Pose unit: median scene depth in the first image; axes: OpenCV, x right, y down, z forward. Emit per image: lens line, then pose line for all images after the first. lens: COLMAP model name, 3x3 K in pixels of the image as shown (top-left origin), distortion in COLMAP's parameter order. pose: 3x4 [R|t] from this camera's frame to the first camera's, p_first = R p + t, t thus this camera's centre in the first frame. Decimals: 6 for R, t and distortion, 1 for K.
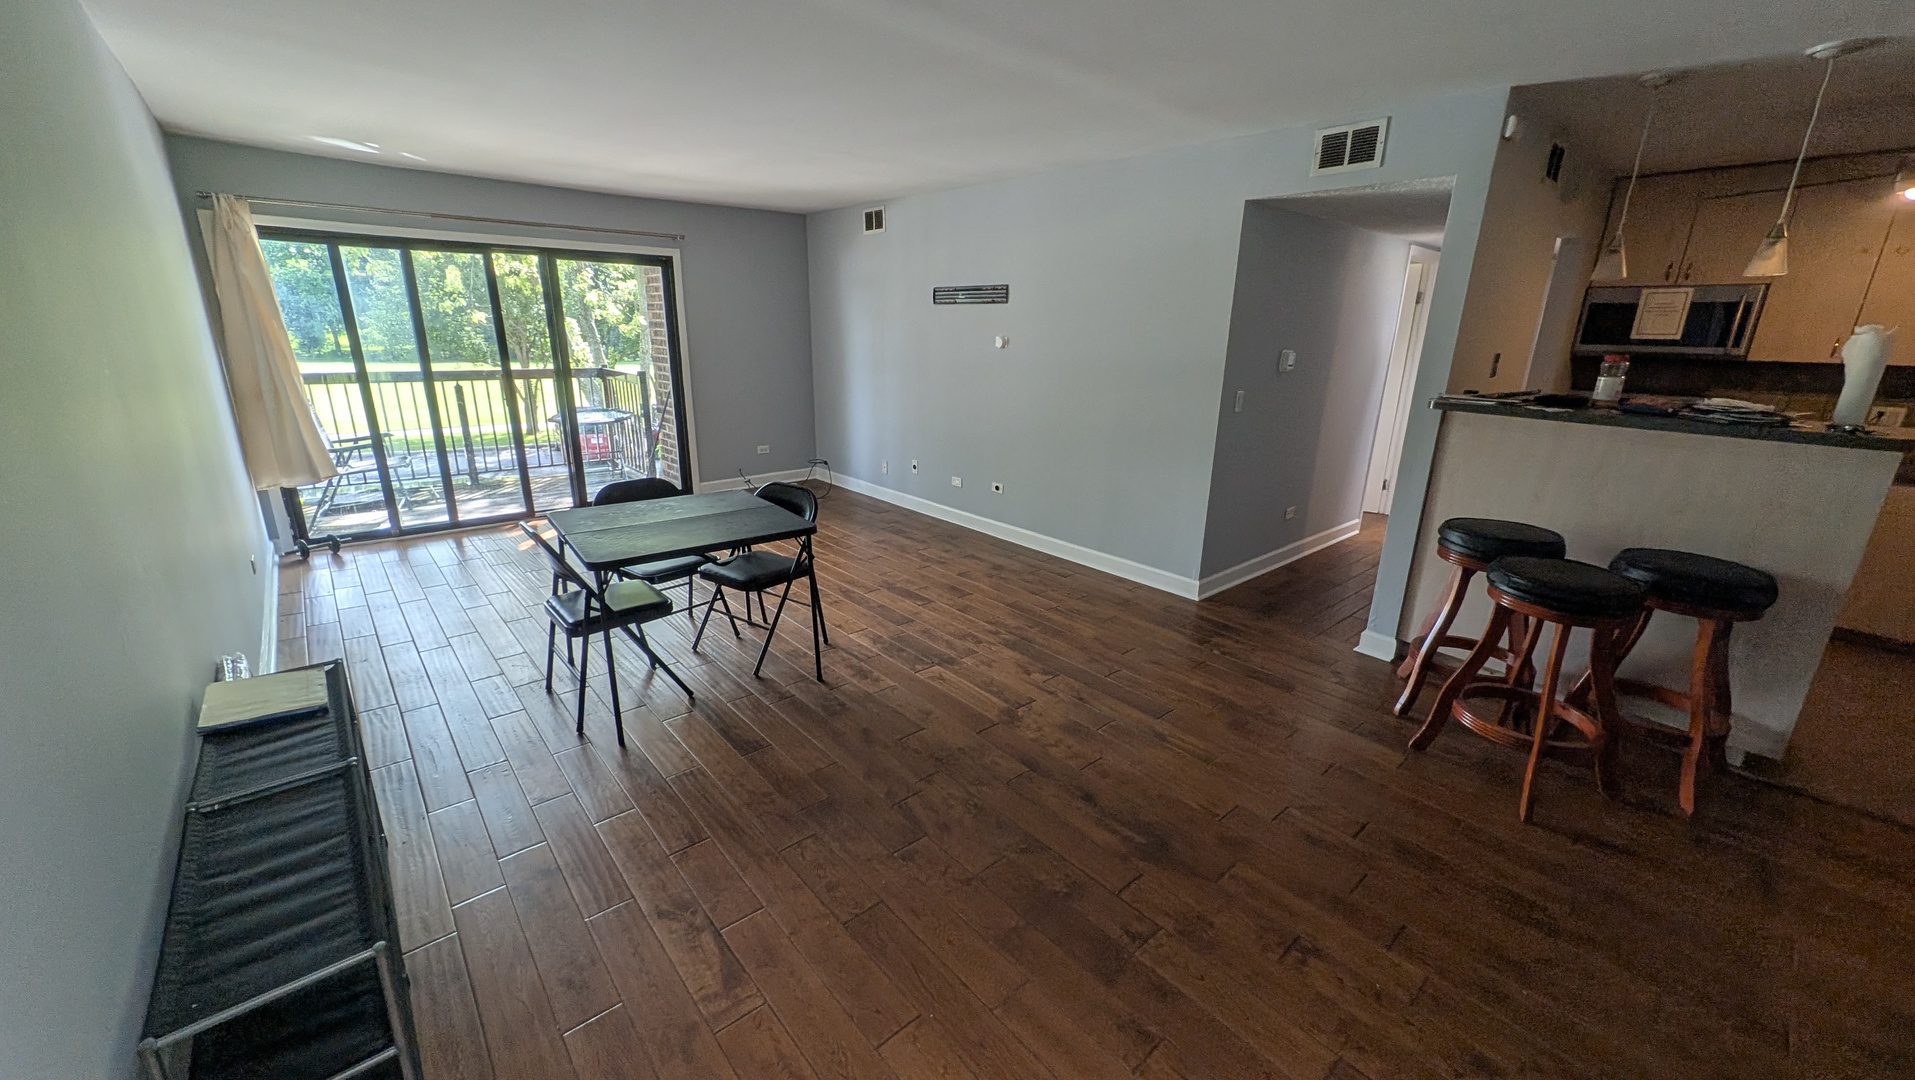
lens RADIAL K [[721.0, 0, 959.9], [0, 721.0, 541.8], [0, 0, 1]] dist [0.007583, -0.001668]
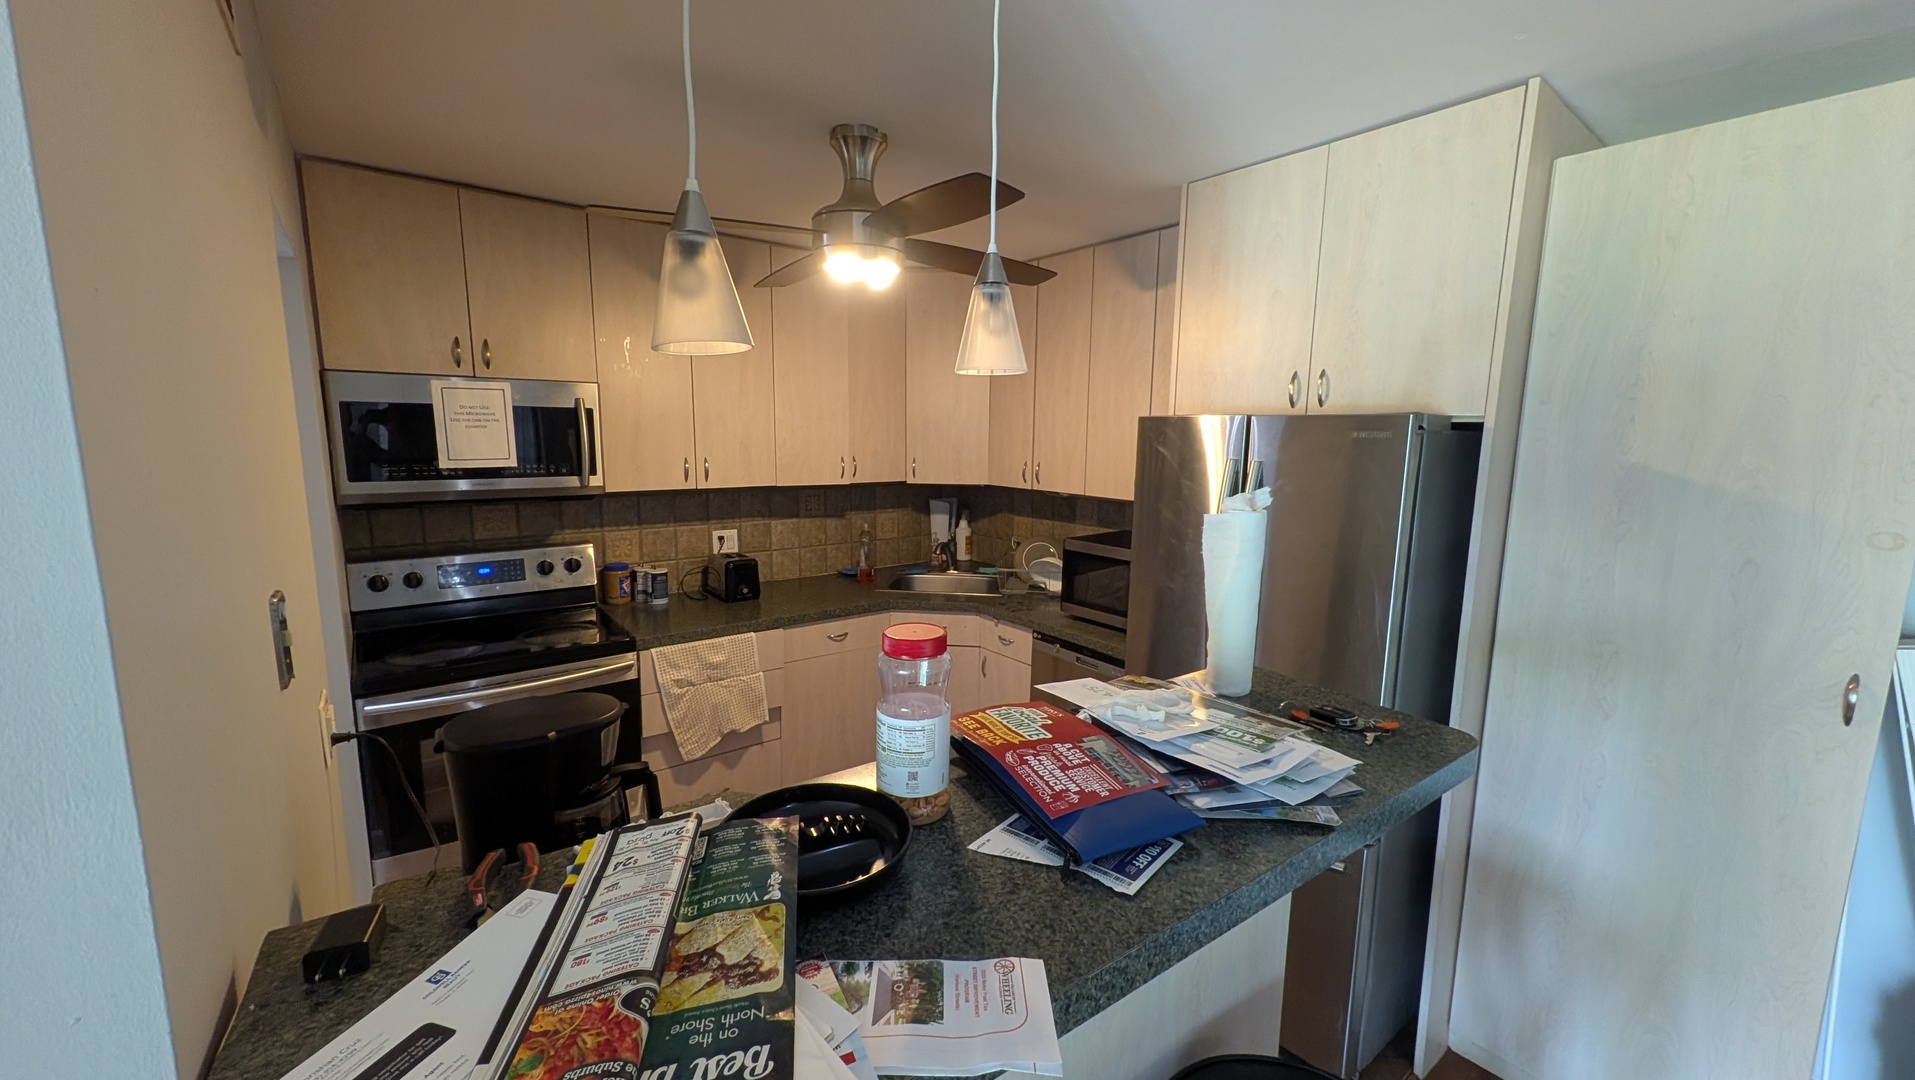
lens RADIAL K [[721.0, 0, 961.9], [0, 721.0, 530.6], [0, 0, 1]] dist [0.007583, -0.001668]
pose [[0.051490, -0.155400, 0.986509, 0.420219], [0.276565, 0.951404, 0.135435, -0.208749], [-0.959615, 0.265860, 0.091966, 0.611415]]
